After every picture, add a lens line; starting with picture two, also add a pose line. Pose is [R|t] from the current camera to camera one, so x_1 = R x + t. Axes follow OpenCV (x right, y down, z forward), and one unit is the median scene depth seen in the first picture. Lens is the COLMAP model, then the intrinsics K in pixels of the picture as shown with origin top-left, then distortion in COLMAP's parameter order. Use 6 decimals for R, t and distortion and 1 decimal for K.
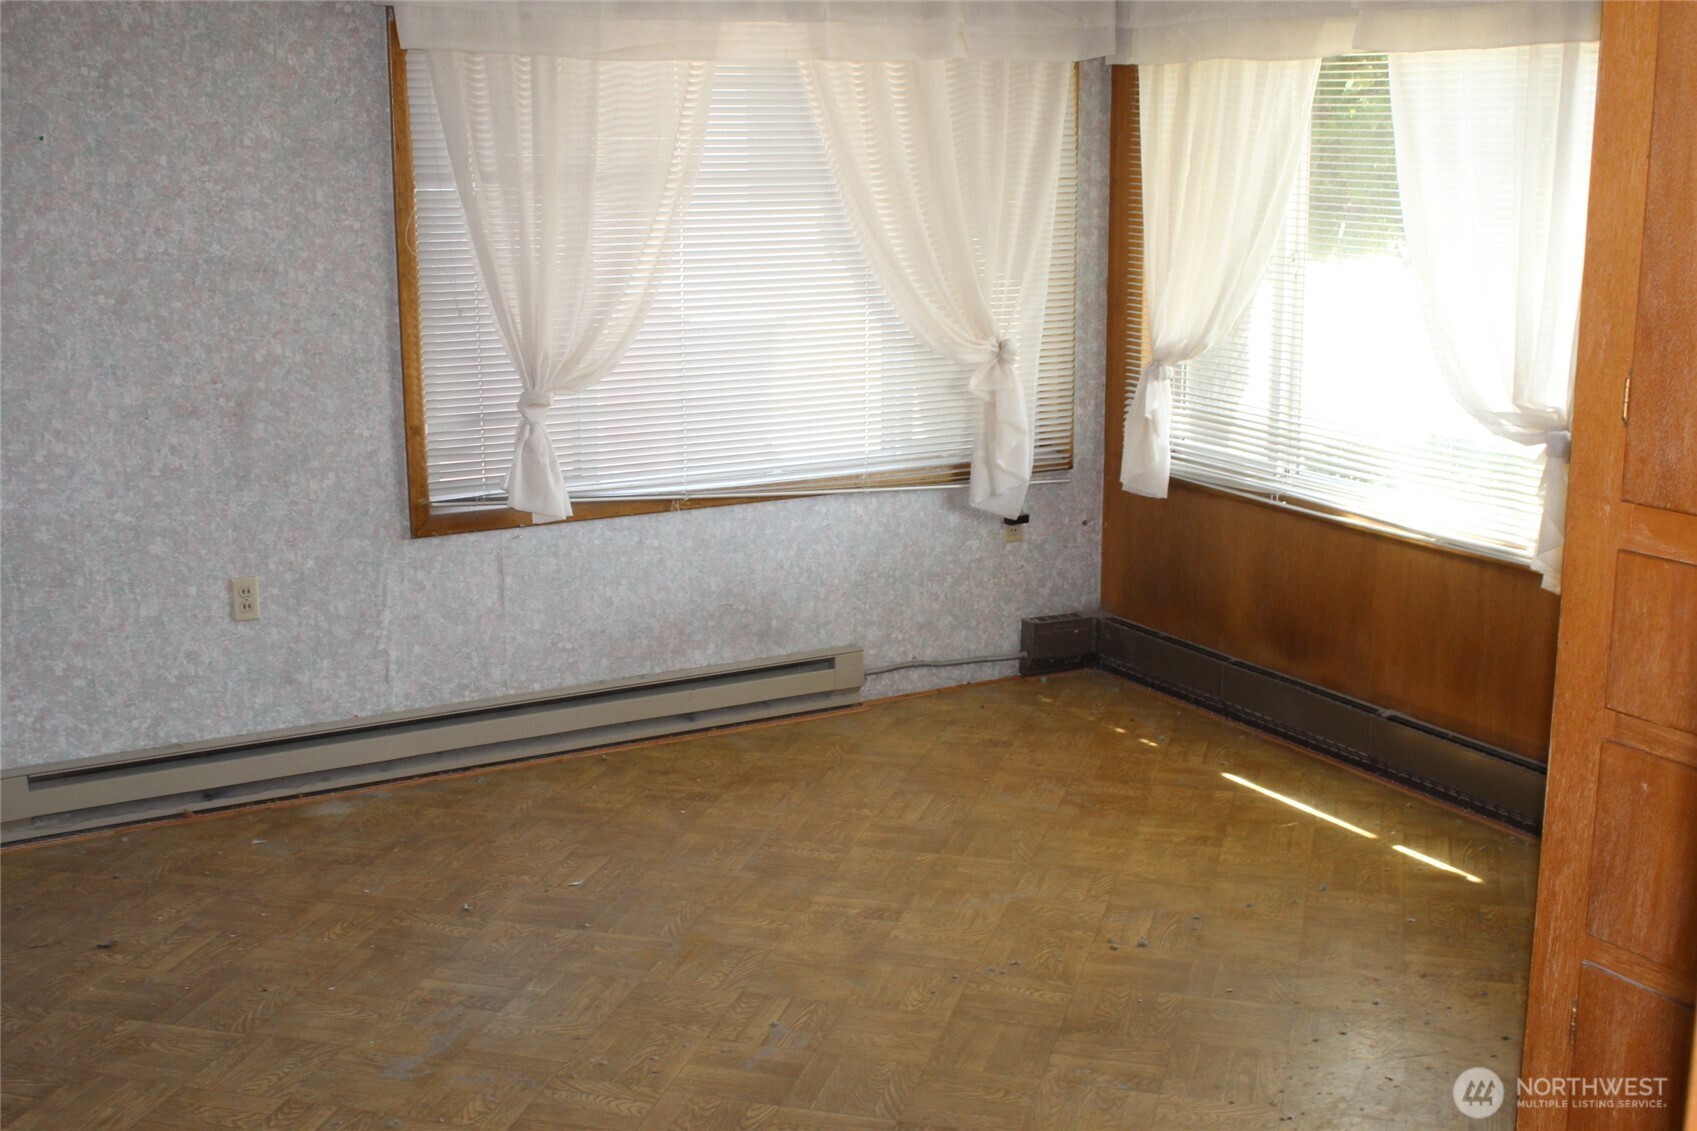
lens RADIAL K [[1965.3, 0, 848.5], [0, 1965.3, 565.5], [0, 0, 1]] dist [-0.096360, 0.004048]
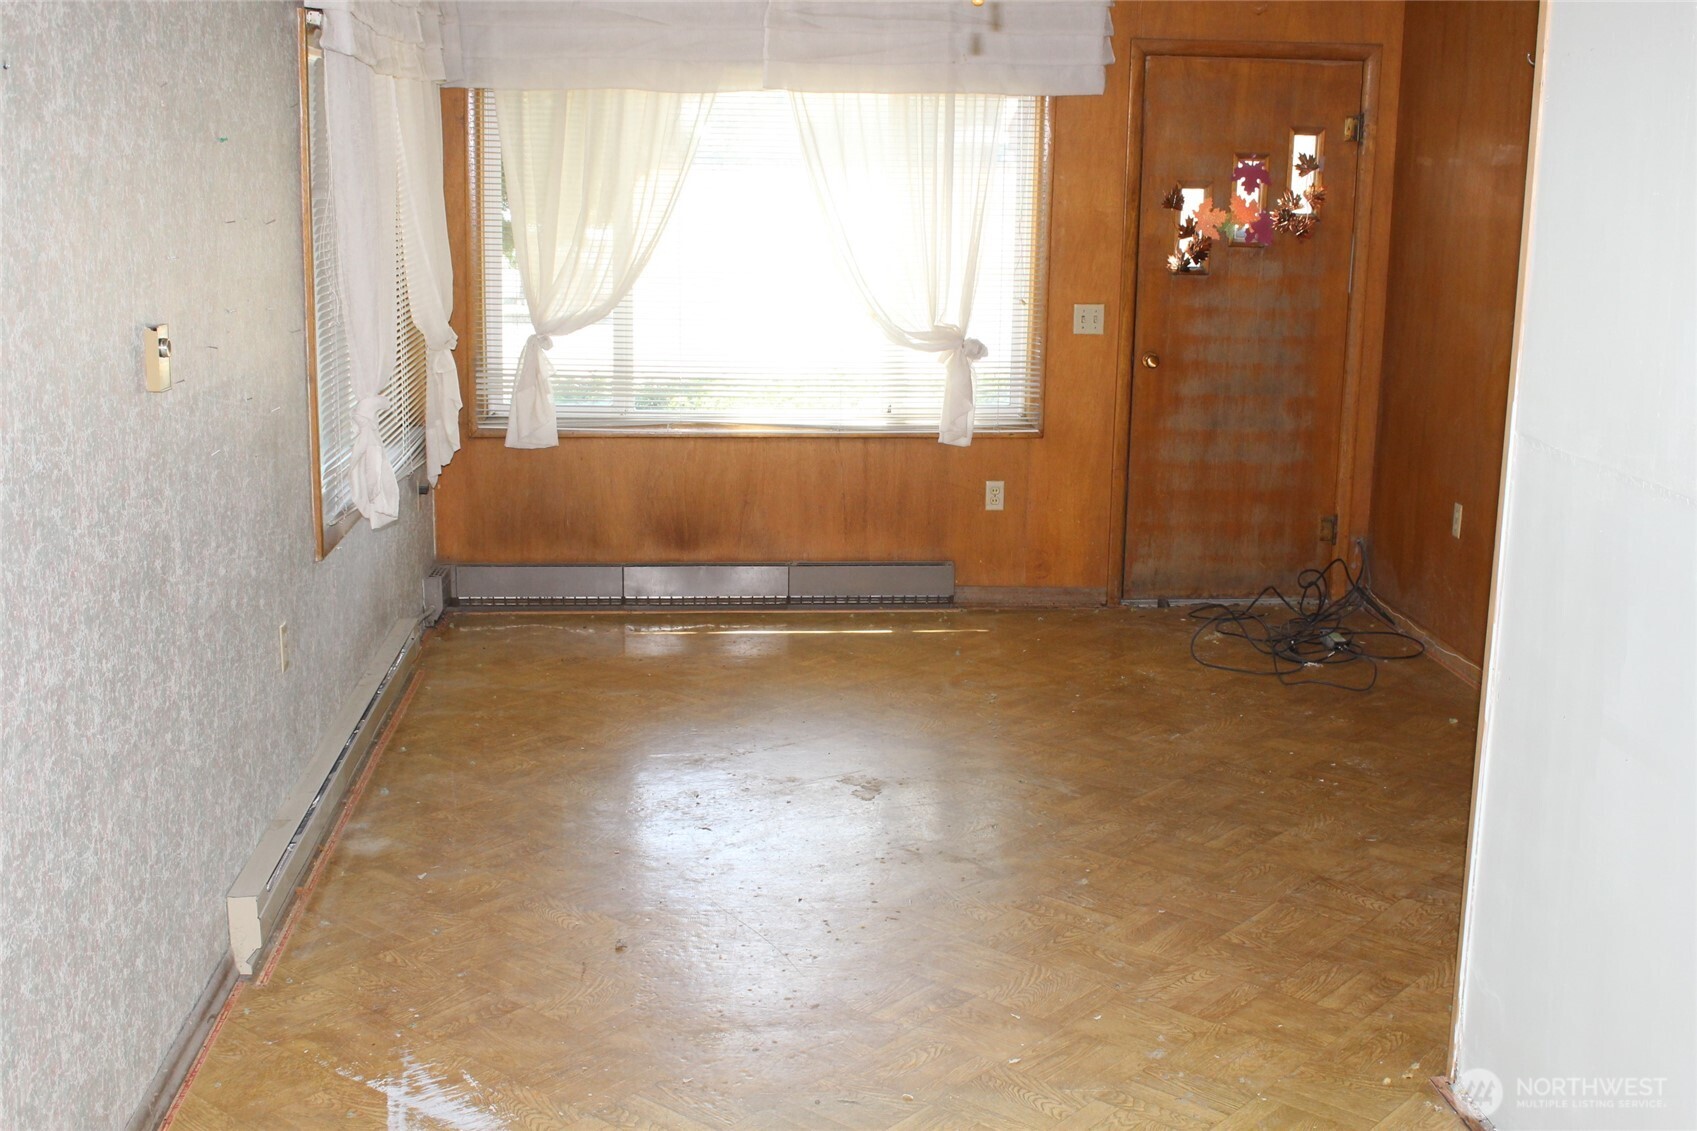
lens RADIAL K [[1965.3, 0, 848.5], [0, 1965.3, 565.5], [0, 0, 1]] dist [-0.096360, 0.004048]
pose [[0.436087, -0.182256, 0.881255, -0.980834], [0.182086, 0.976891, 0.111930, -0.075879], [-0.881291, 0.111653, 0.459196, 0.322452]]
